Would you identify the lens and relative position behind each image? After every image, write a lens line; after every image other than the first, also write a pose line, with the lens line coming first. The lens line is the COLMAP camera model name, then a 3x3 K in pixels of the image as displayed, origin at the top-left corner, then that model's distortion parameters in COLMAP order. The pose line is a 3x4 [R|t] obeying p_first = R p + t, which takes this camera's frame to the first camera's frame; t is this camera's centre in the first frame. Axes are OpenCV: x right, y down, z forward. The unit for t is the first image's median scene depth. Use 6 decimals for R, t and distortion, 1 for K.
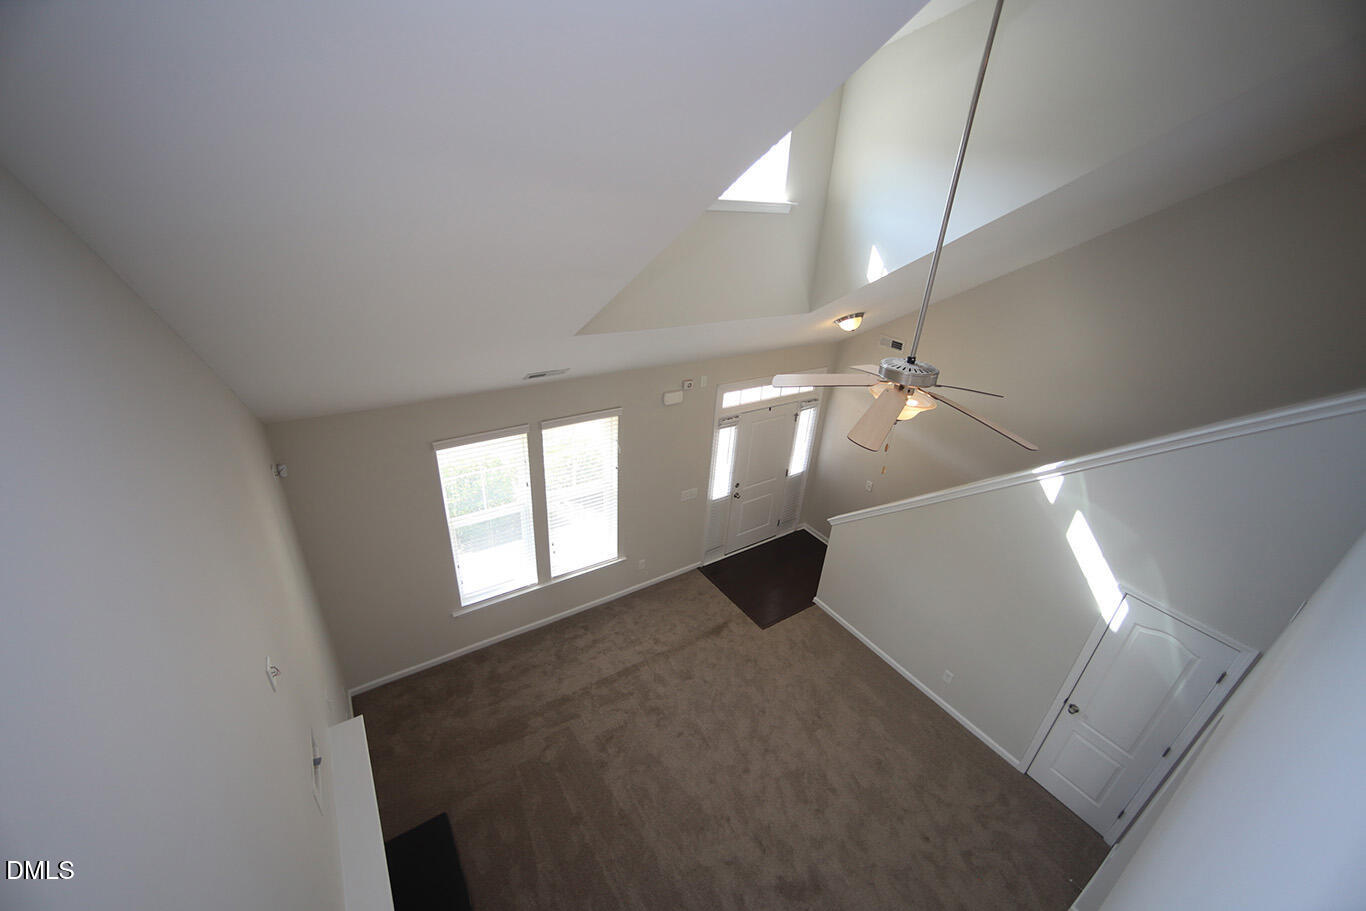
lens RADIAL K [[550.5, 0, 677.4], [0, 550.5, 449.5], [0, 0, 1]] dist [-0.016921, 0.000265]
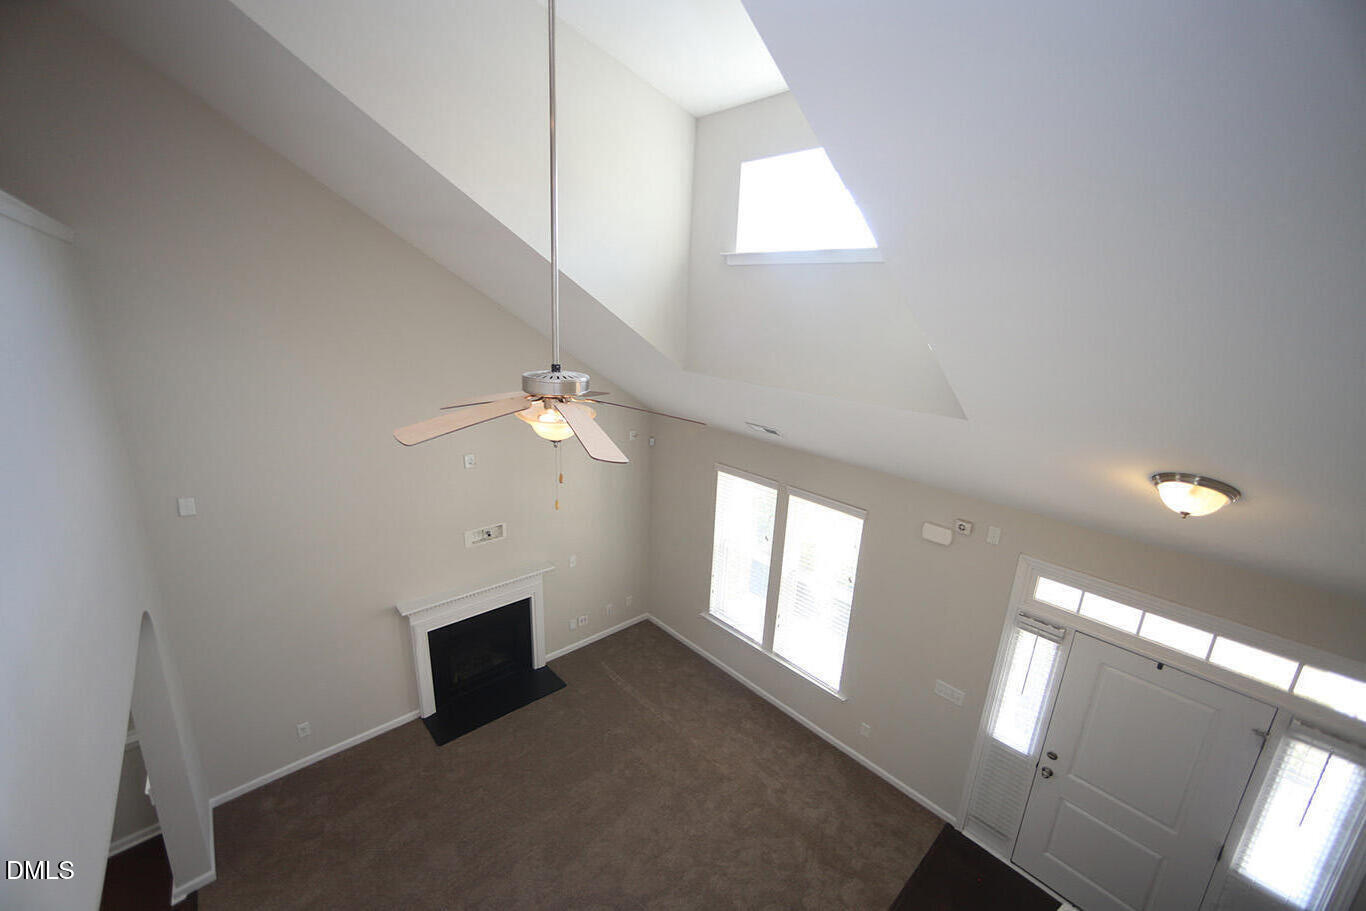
lens RADIAL K [[543.6, 0, 684.4], [0, 543.6, 467.8], [0, 0, 1]] dist [0.001568, 0.000451]
pose [[0.183045, 0.240583, -0.953213, 0.597195], [-0.471453, 0.872312, 0.129631, -0.104577], [0.862686, 0.425666, 0.273096, 0.467706]]
